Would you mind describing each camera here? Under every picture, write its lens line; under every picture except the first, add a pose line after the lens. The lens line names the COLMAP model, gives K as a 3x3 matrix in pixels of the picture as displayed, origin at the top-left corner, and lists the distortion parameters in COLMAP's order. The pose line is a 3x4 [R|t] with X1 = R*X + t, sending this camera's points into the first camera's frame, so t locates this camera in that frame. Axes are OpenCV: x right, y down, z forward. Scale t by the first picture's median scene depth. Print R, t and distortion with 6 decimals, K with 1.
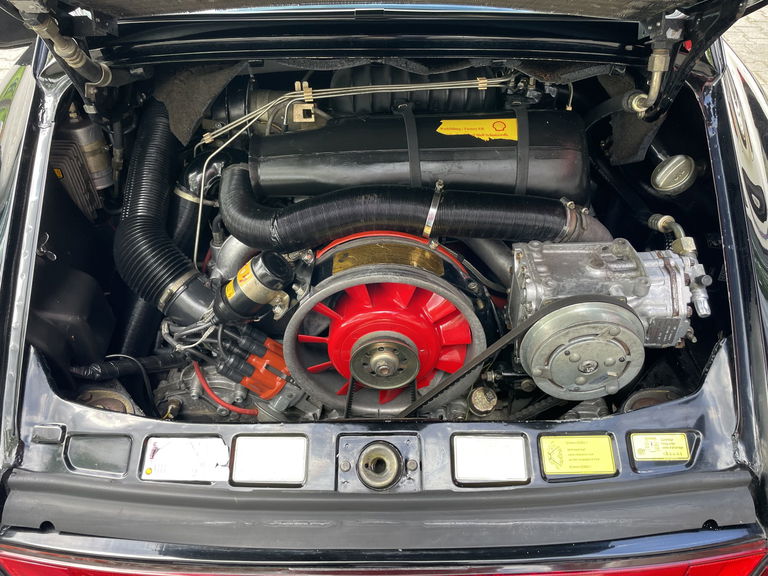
lens RADIAL K [[582.0, 0, 382.5], [0, 582.0, 274.4], [0, 0, 1]] dist [0.081995, -0.111503]
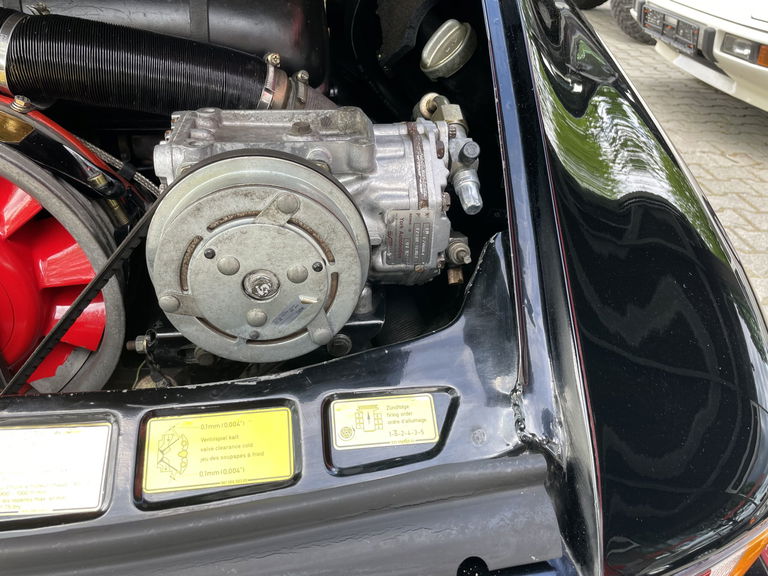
lens RADIAL K [[581.5, 0, 378.4], [0, 581.5, 283.8], [0, 0, 1]] dist [0.100706, -0.140713]
pose [[0.989202, -0.024700, 0.144462, 0.359980], [0.043813, 0.990459, -0.130661, 0.218573], [-0.139856, 0.135579, 0.980846, 0.436037]]
